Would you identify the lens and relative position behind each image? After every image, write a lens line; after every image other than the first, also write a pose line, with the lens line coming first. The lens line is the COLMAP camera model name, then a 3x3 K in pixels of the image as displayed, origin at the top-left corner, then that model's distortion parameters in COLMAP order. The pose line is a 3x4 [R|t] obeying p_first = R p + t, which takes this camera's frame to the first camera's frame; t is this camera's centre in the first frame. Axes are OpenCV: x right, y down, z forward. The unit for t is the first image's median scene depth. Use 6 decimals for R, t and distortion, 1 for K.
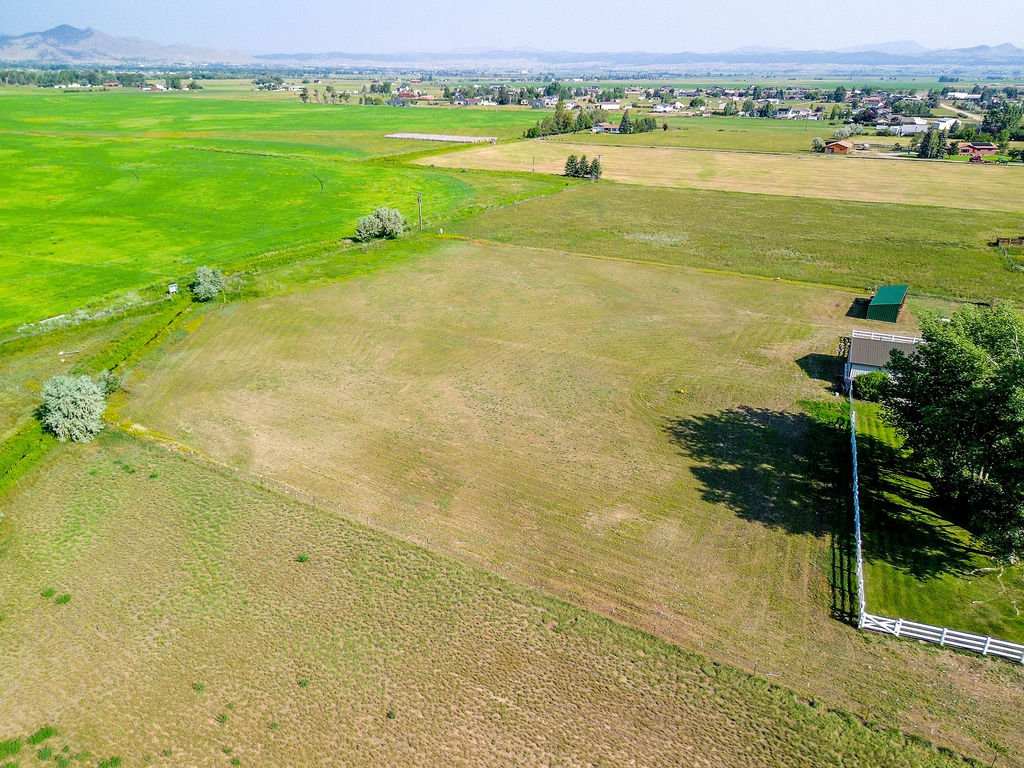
lens RADIAL K [[728.0, 0, 512.7], [0, 728.0, 394.5], [0, 0, 1]] dist [0.056353, -0.038541]
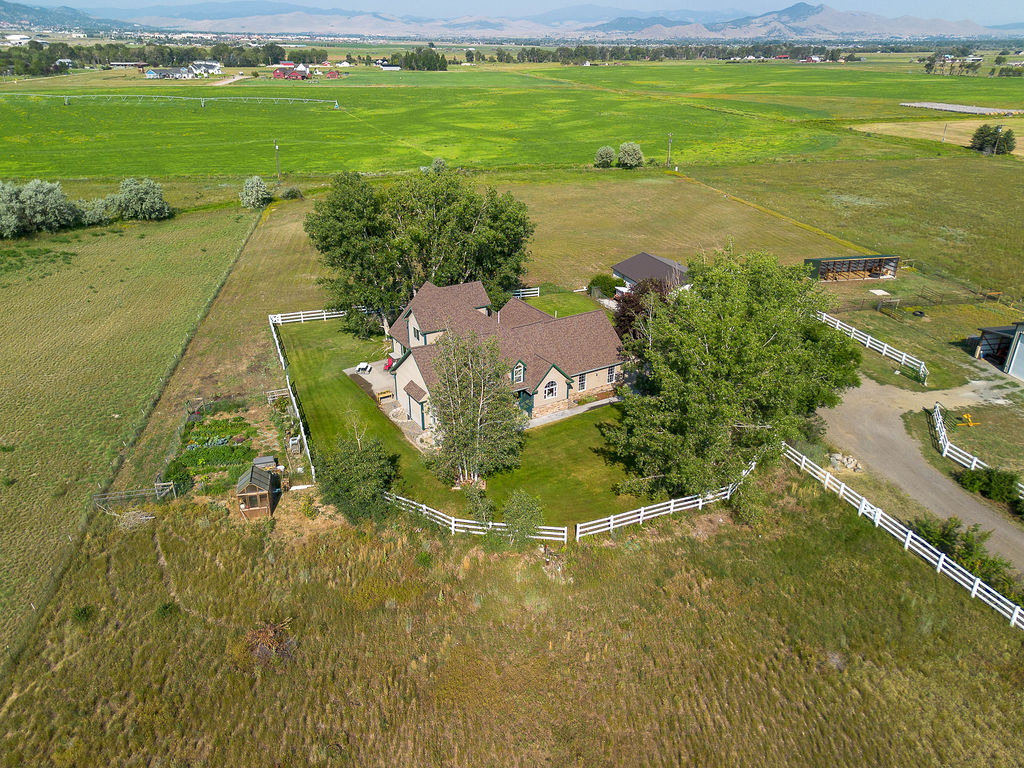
lens RADIAL K [[729.2, 0, 513.9], [0, 729.2, 386.2], [0, 0, 1]] dist [0.054668, -0.037415]
pose [[0.670010, 0.310599, -0.674251, 0.189968], [-0.297962, 0.944409, 0.138962, 0.003165], [0.679930, 0.107796, 0.725310, 0.011962]]
